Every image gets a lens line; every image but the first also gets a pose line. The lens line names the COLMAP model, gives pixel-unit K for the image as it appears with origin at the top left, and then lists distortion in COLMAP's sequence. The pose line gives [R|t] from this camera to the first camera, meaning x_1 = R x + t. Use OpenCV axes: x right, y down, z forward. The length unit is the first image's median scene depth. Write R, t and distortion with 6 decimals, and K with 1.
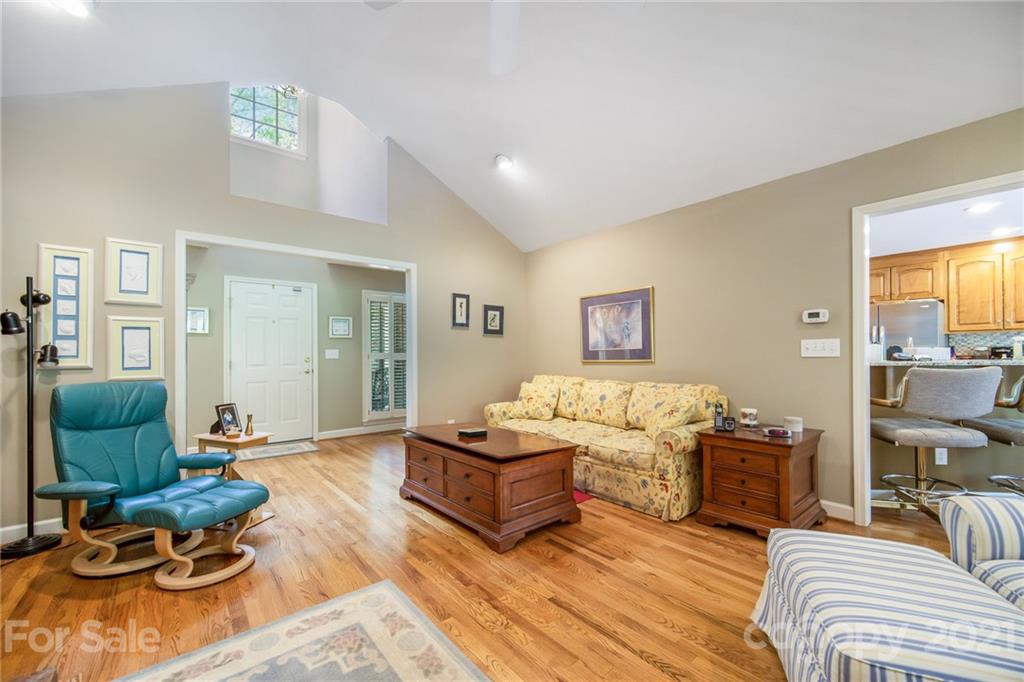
lens RADIAL K [[408.4, 0, 501.1], [0, 408.4, 347.0], [0, 0, 1]] dist [-0.003045, 0.001153]
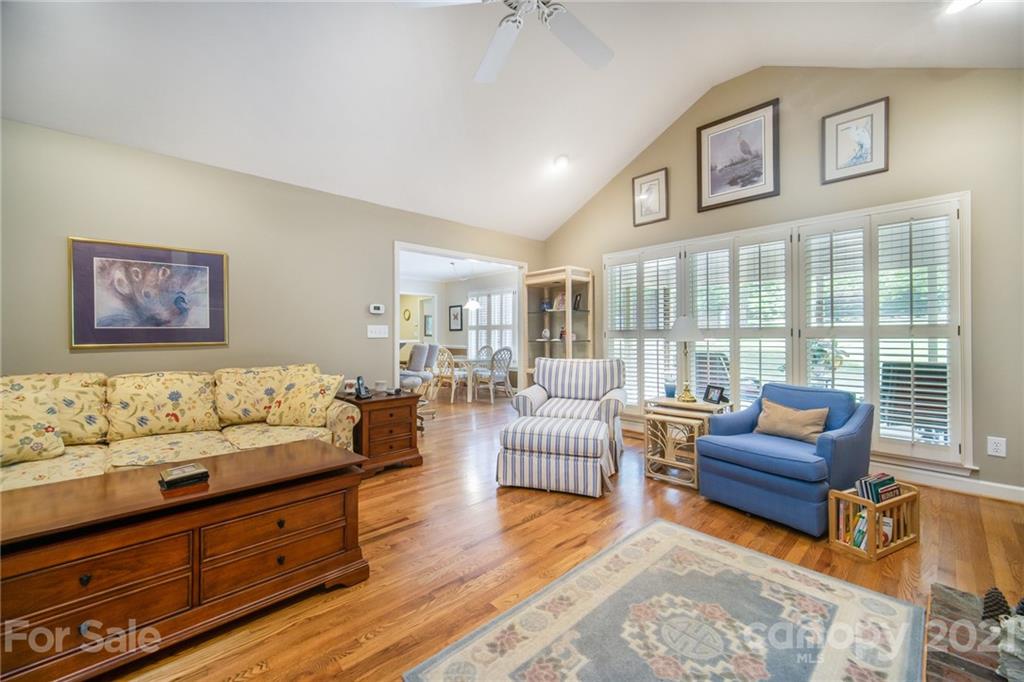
lens RADIAL K [[408.4, 0, 506.5], [0, 408.4, 344.2], [0, 0, 1]] dist [-0.003045, 0.001153]
pose [[-0.064168, -0.010636, 0.997882, -0.501466], [-0.013655, 0.999859, 0.009779, 0.019627], [-0.997846, -0.012999, -0.064304, 0.480688]]
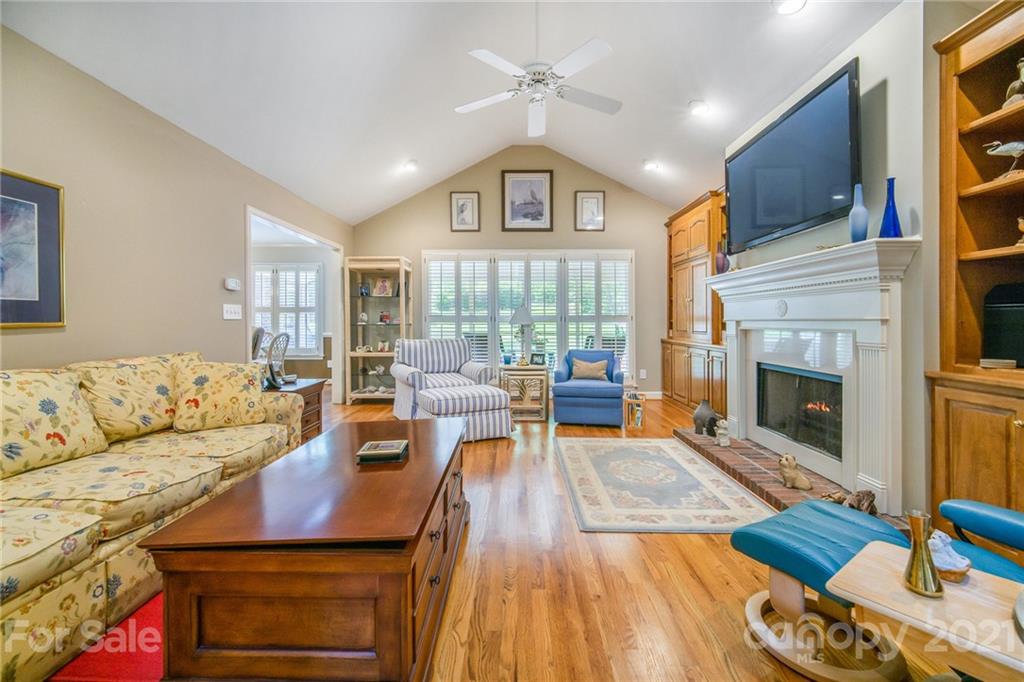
lens RADIAL K [[408.4, 0, 508.3], [0, 408.4, 328.0], [0, 0, 1]] dist [-0.003045, 0.001153]
pose [[-0.763070, -0.002779, 0.646310, -0.435678], [-0.008086, 0.999954, -0.005247, 0.036333], [-0.646265, -0.009230, -0.763057, 1.034244]]
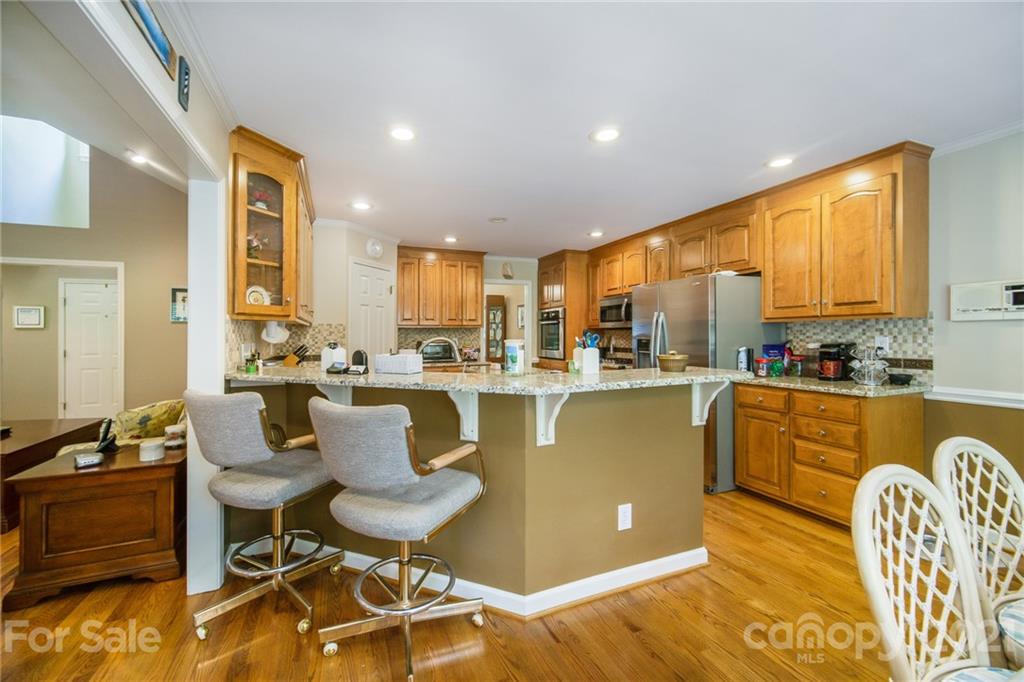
lens RADIAL K [[408.4, 0, 501.5], [0, 408.4, 336.2], [0, 0, 1]] dist [-0.003045, 0.001153]
pose [[0.955378, 0.001500, -0.295383, 1.167922], [0.004832, 0.999774, 0.020705, -0.035202], [0.295347, -0.021208, 0.955155, 0.317698]]
